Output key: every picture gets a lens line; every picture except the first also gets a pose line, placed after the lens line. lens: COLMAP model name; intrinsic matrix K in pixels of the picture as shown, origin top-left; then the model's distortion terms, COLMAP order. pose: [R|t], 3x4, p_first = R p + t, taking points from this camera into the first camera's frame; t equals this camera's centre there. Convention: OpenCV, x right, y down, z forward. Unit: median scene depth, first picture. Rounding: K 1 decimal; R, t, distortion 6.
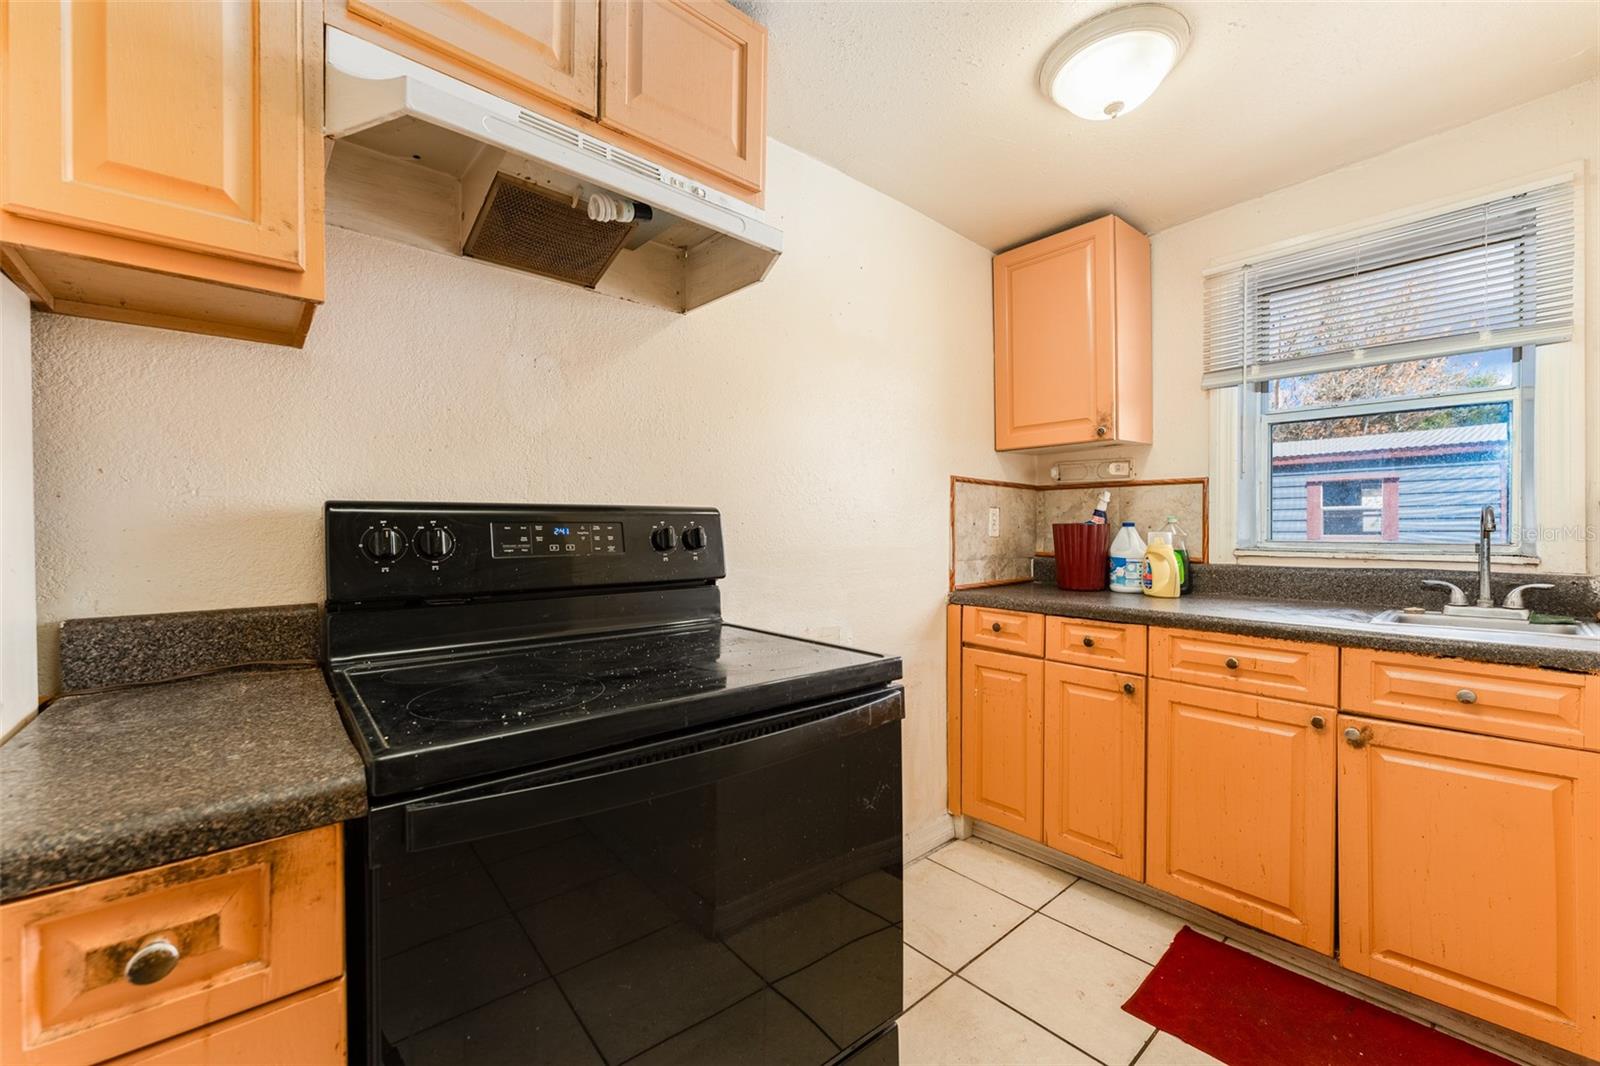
lens RADIAL K [[638.9, 0, 795.3], [0, 638.9, 538.1], [0, 0, 1]] dist [-0.001753, -0.000329]
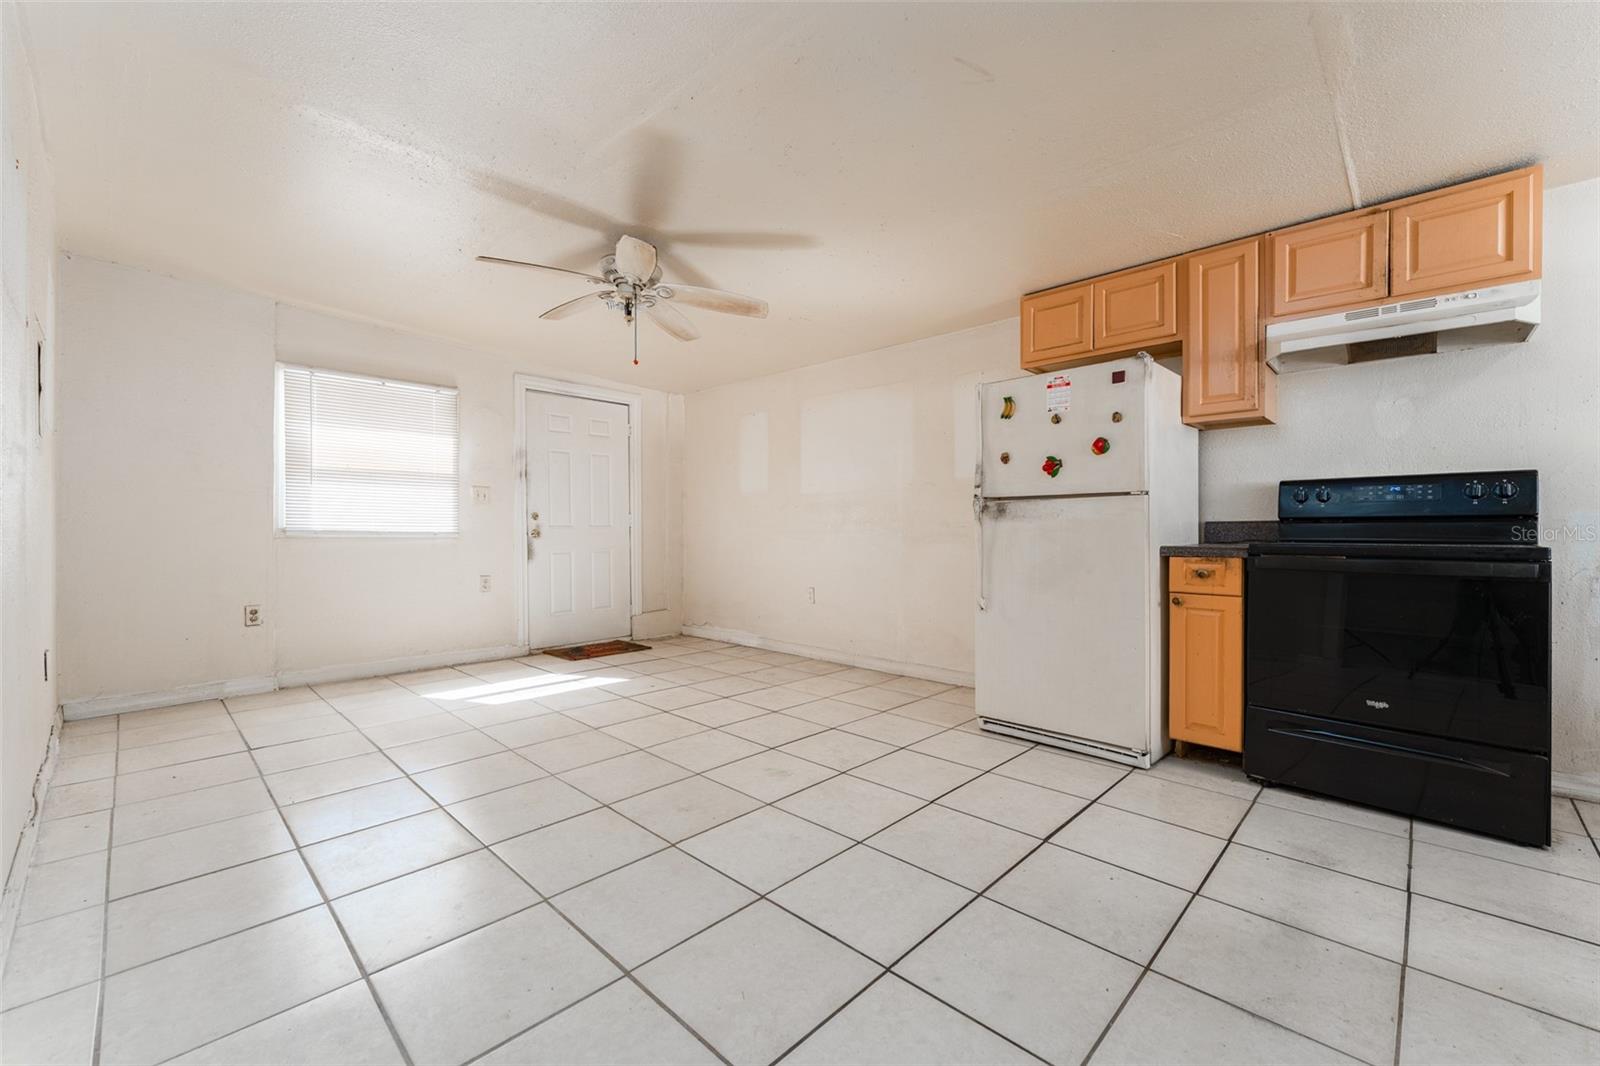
lens RADIAL K [[657.3, 0, 800.0], [0, 657.3, 533.0], [0, 0, 1]] dist [-0.002017, -0.000360]
pose [[0.091131, 0.006484, -0.995818, 1.773323], [-0.015426, 0.999868, 0.005099, 0.171653], [0.995719, 0.014896, 0.091219, -1.212873]]
